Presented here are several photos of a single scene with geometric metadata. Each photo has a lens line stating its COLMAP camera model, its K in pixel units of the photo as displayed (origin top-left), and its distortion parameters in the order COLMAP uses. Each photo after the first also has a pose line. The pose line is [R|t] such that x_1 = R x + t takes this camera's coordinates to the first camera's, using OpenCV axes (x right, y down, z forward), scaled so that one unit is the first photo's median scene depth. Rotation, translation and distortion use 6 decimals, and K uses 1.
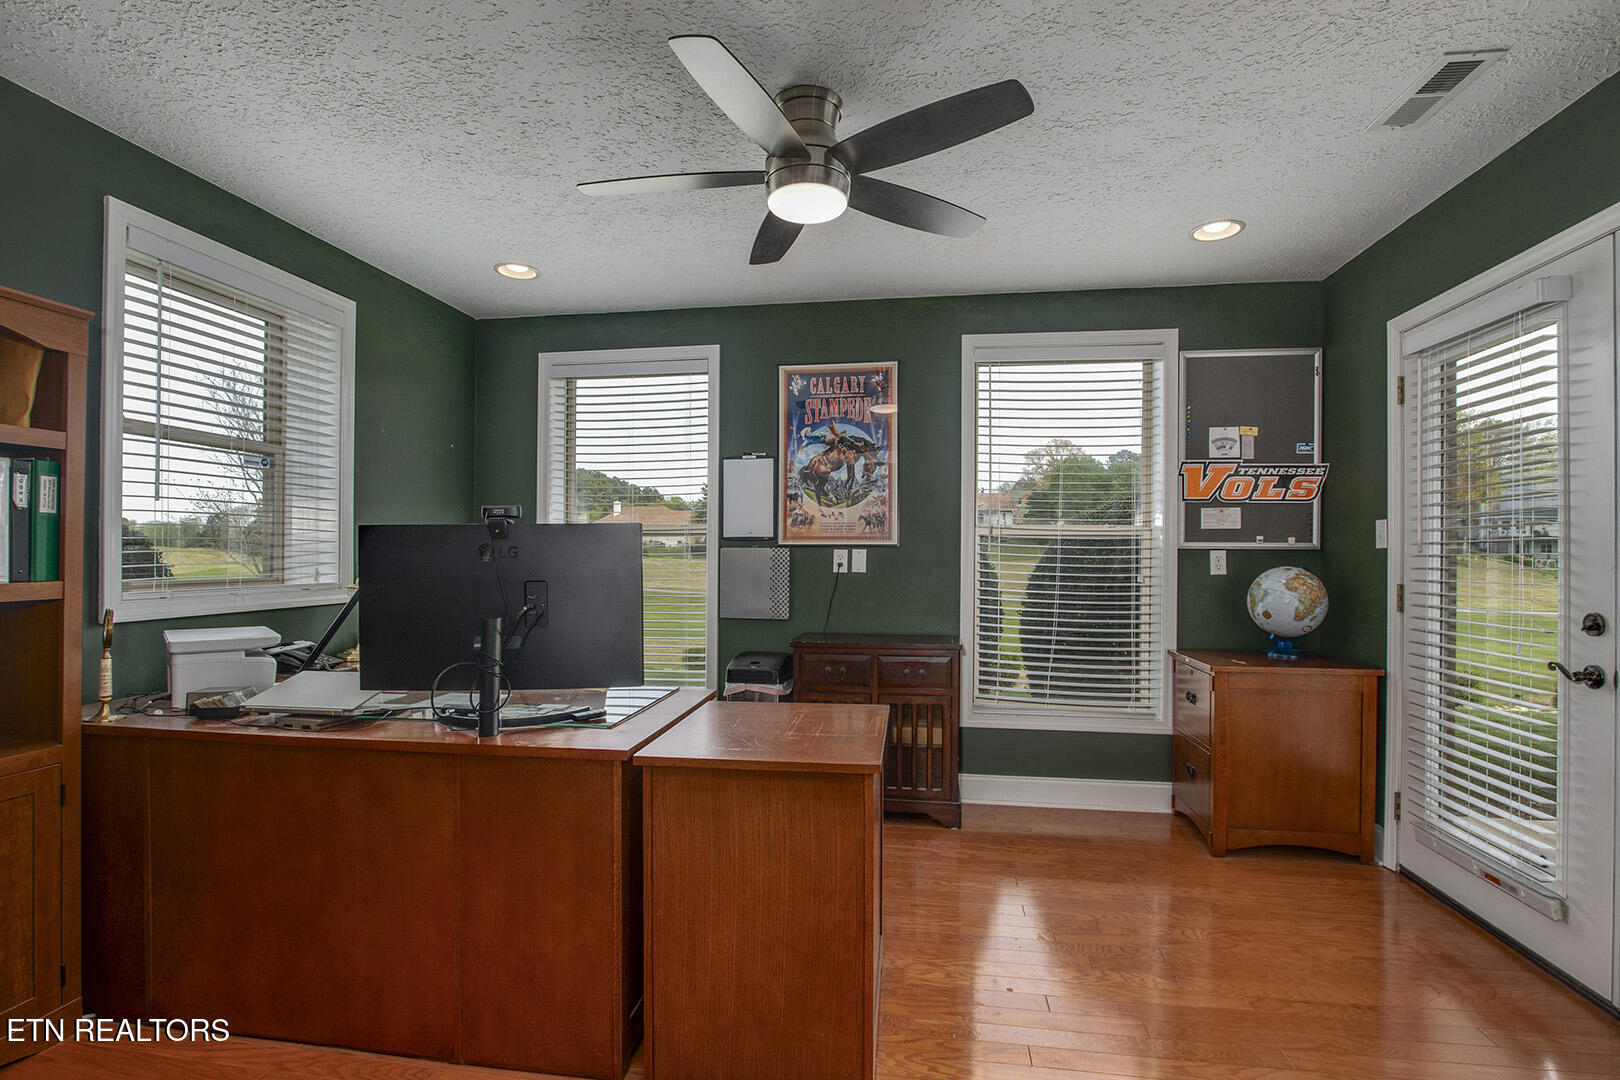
lens RADIAL K [[765.4, 0, 813.3], [0, 765.4, 546.2], [0, 0, 1]] dist [-0.013094, 0.000510]
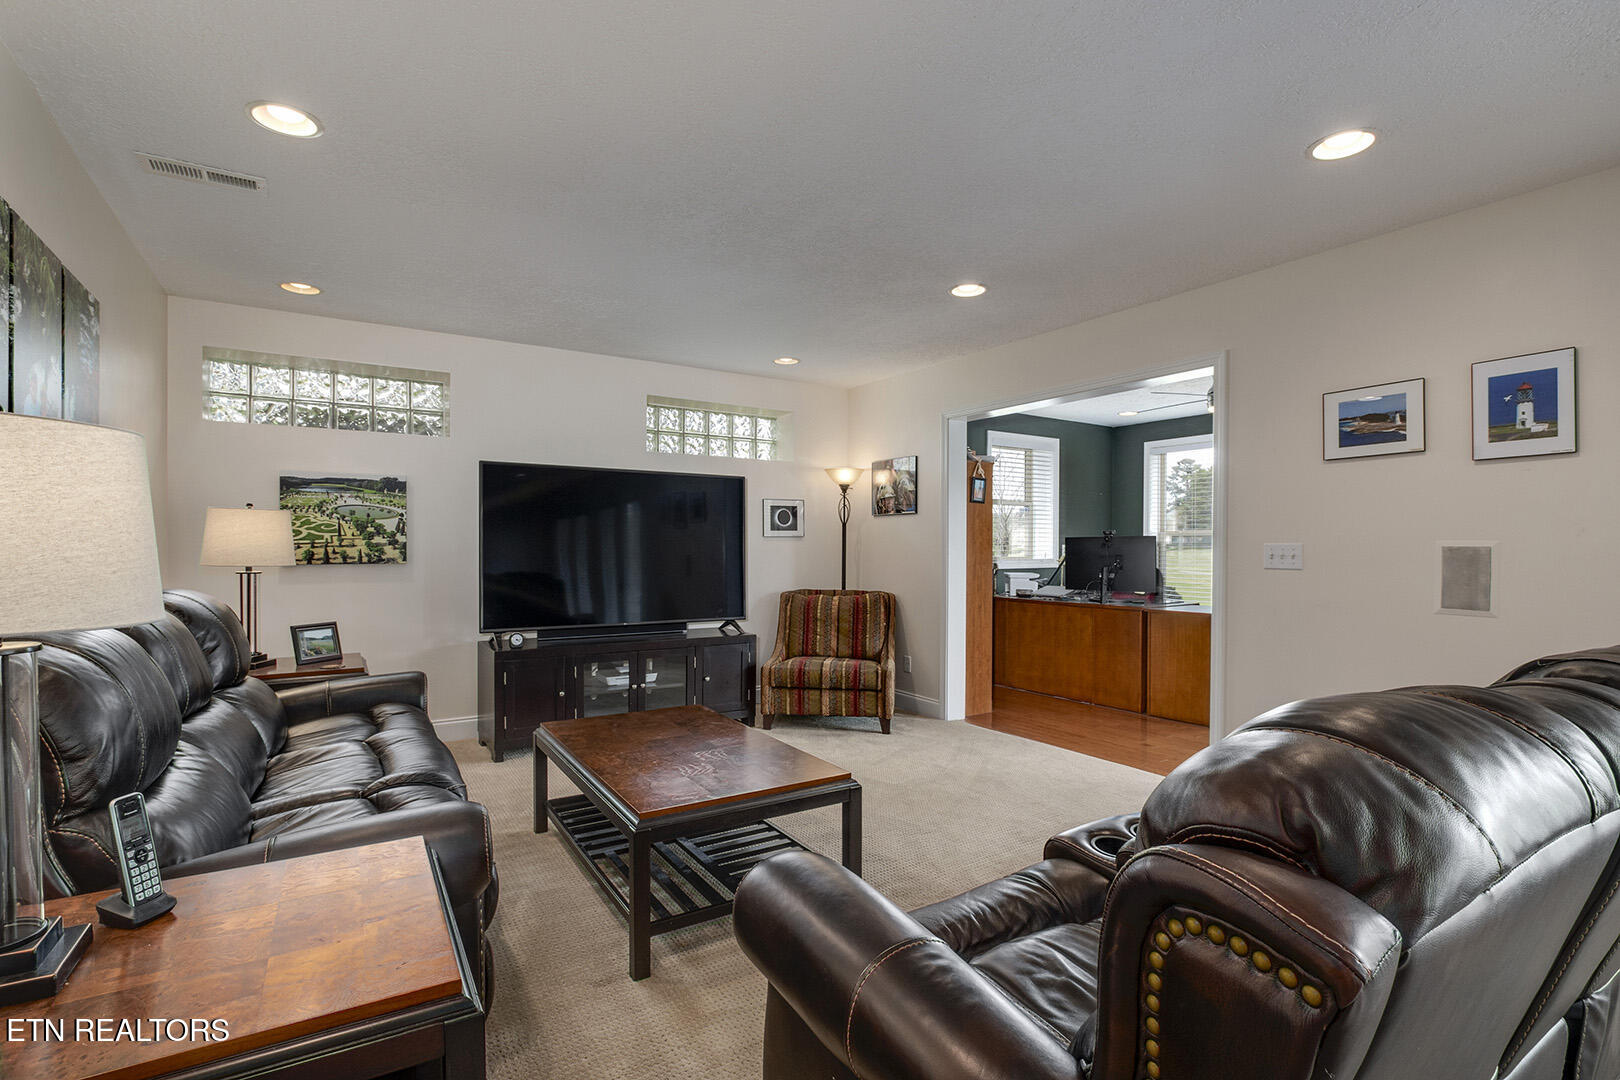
lens RADIAL K [[765.4, 0, 807.9], [0, 765.4, 542.1], [0, 0, 1]] dist [-0.013094, 0.000510]
pose [[0.659218, -0.009616, -0.751890, 0.920265], [0.016951, 0.999854, 0.002074, -0.034205], [0.751760, -0.014112, 0.659285, -1.596985]]
